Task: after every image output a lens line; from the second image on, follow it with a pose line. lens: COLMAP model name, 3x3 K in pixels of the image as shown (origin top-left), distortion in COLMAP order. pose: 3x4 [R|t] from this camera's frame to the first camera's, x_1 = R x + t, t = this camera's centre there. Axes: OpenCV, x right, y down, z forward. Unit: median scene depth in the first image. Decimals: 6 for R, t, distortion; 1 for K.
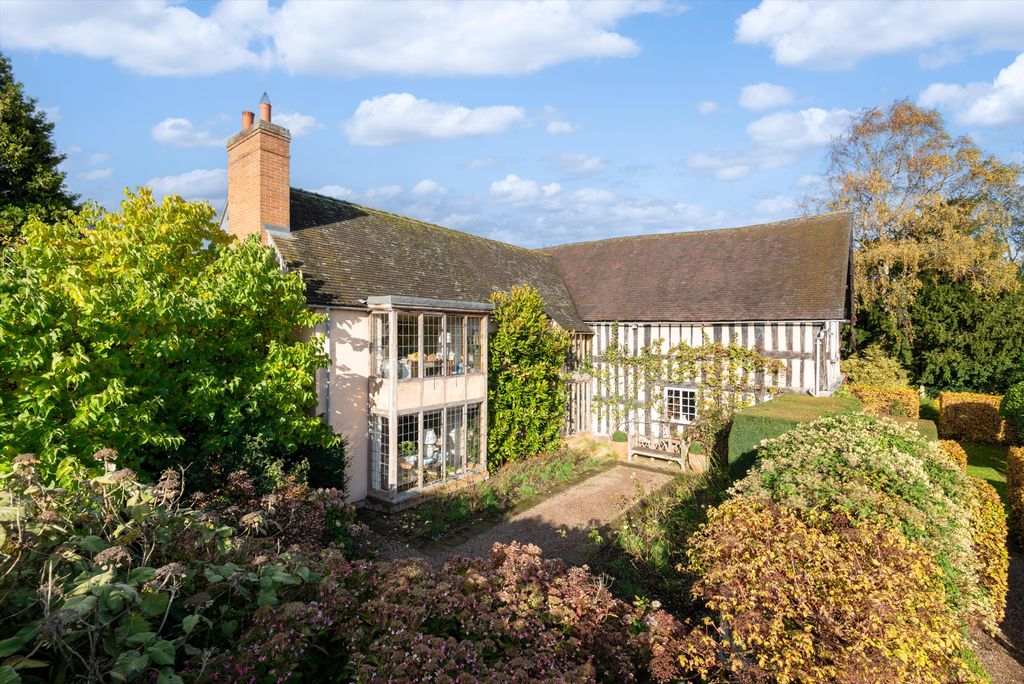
lens RADIAL K [[439.9, 0, 513.1], [0, 439.9, 338.0], [0, 0, 1]] dist [0.003202, 0.000070]
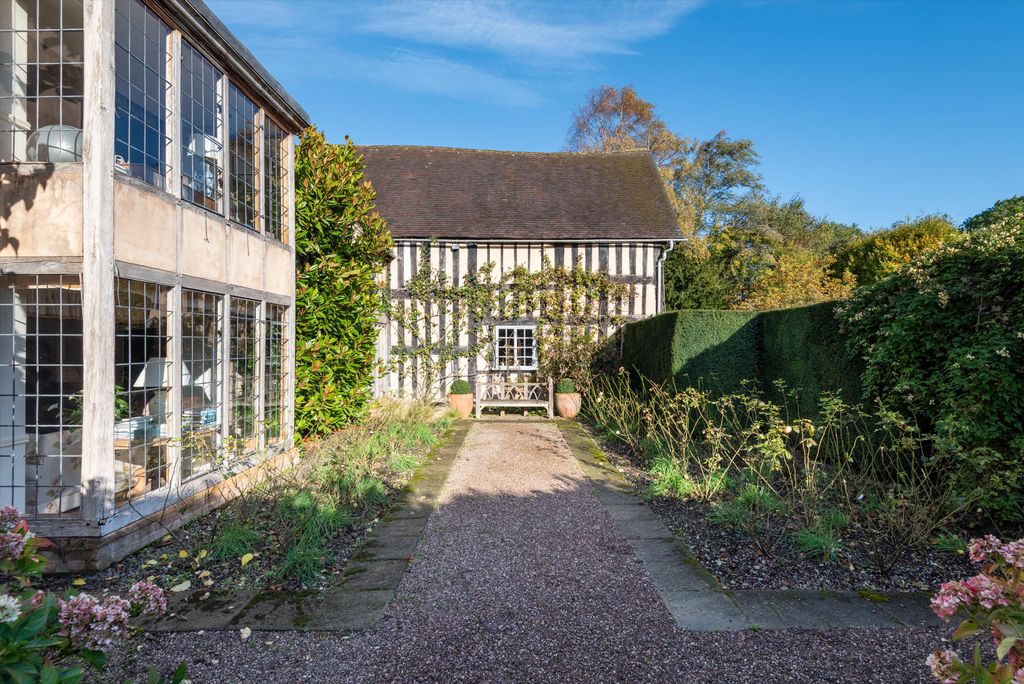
lens RADIAL K [[477.6, 0, 511.1], [0, 477.6, 343.9], [0, 0, 1]] dist [-0.000555, -0.000618]
pose [[0.787640, -0.009371, 0.616065, -0.151042], [0.008978, 0.999953, 0.003731, 0.139649], [-0.616070, 0.002592, 0.787687, 0.318222]]
